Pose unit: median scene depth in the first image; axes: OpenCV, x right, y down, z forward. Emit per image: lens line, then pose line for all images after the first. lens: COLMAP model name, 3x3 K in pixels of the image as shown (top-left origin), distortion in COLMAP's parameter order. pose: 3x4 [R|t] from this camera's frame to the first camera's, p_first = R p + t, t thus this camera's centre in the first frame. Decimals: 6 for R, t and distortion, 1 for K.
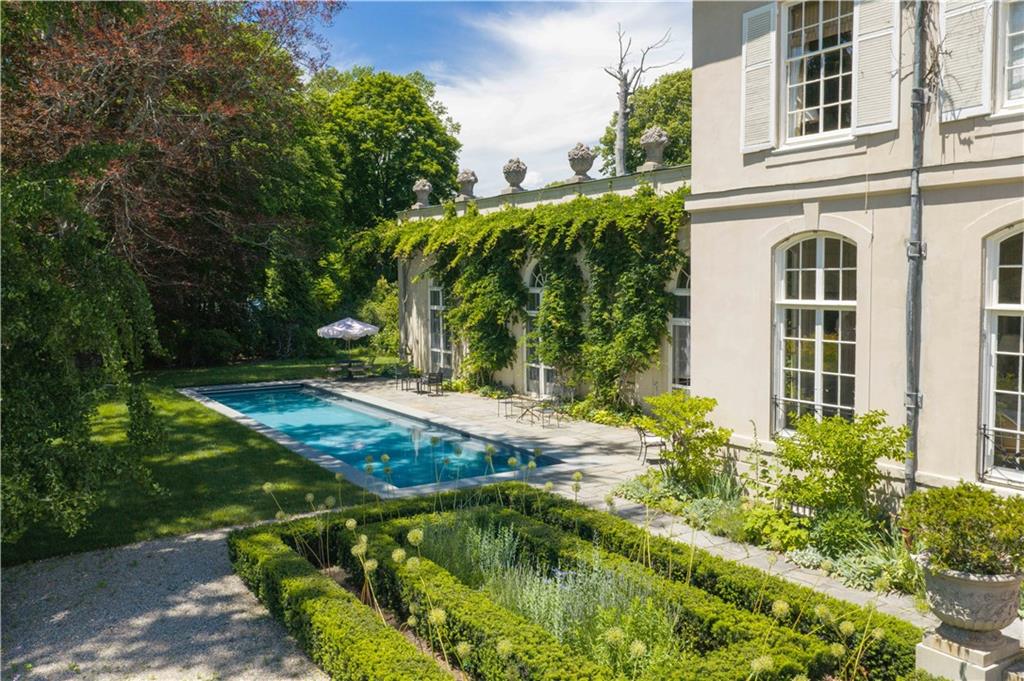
lens RADIAL K [[866.4, 0, 517.2], [0, 866.4, 339.0], [0, 0, 1]] dist [-0.006237, 0.001936]
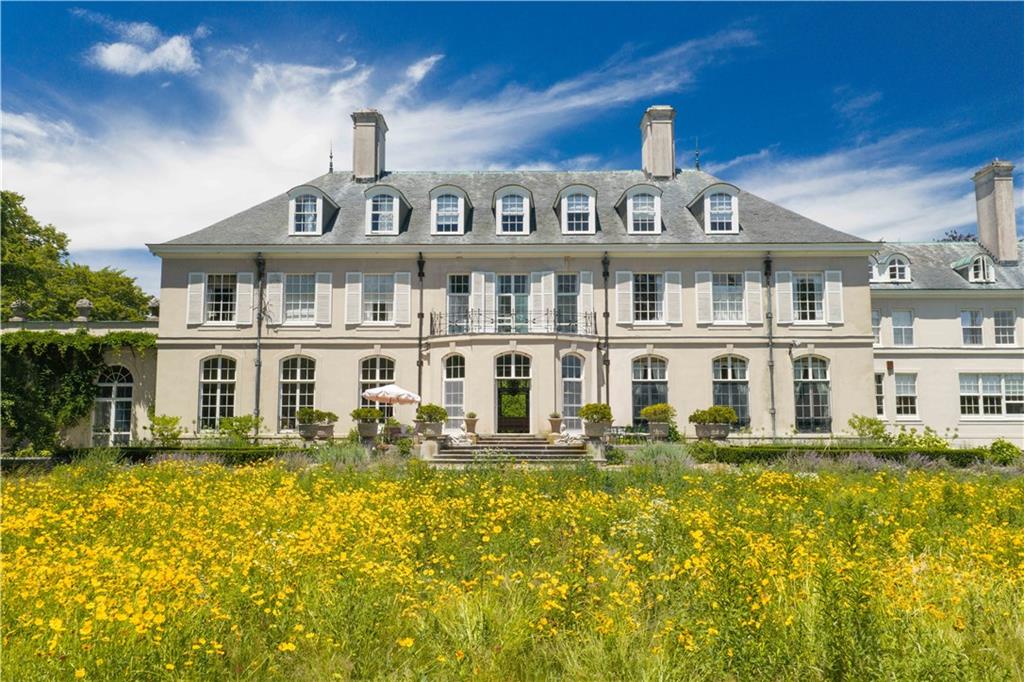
lens RADIAL K [[866.4, 0, 514.8], [0, 866.4, 342.7], [0, 0, 1]] dist [-0.006237, 0.001936]
pose [[0.539474, 0.096684, 0.836433, -0.987558], [0.056144, 0.987044, -0.150304, 0.206102], [-0.840128, 0.128046, 0.527057, -0.857008]]
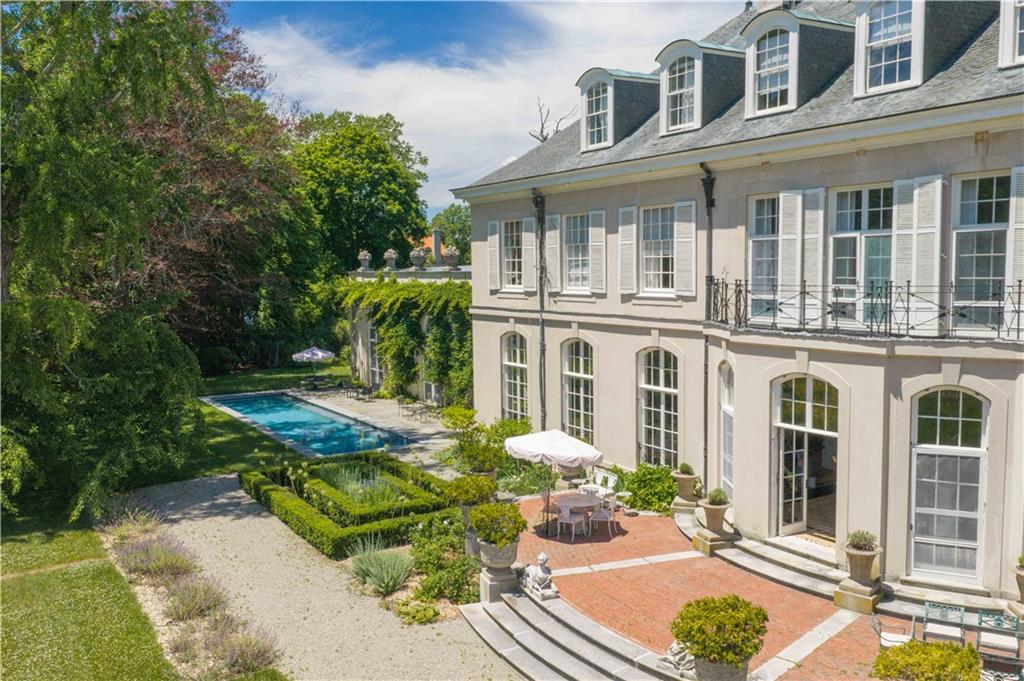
lens RADIAL K [[866.4, 0, 507.8], [0, 866.4, 335.6], [0, 0, 1]] dist [-0.006237, 0.001936]
pose [[0.999970, -0.004784, -0.006111, 0.224220], [0.004836, 0.999951, 0.008592, -0.087268], [0.006070, -0.008621, 0.999944, -0.730656]]
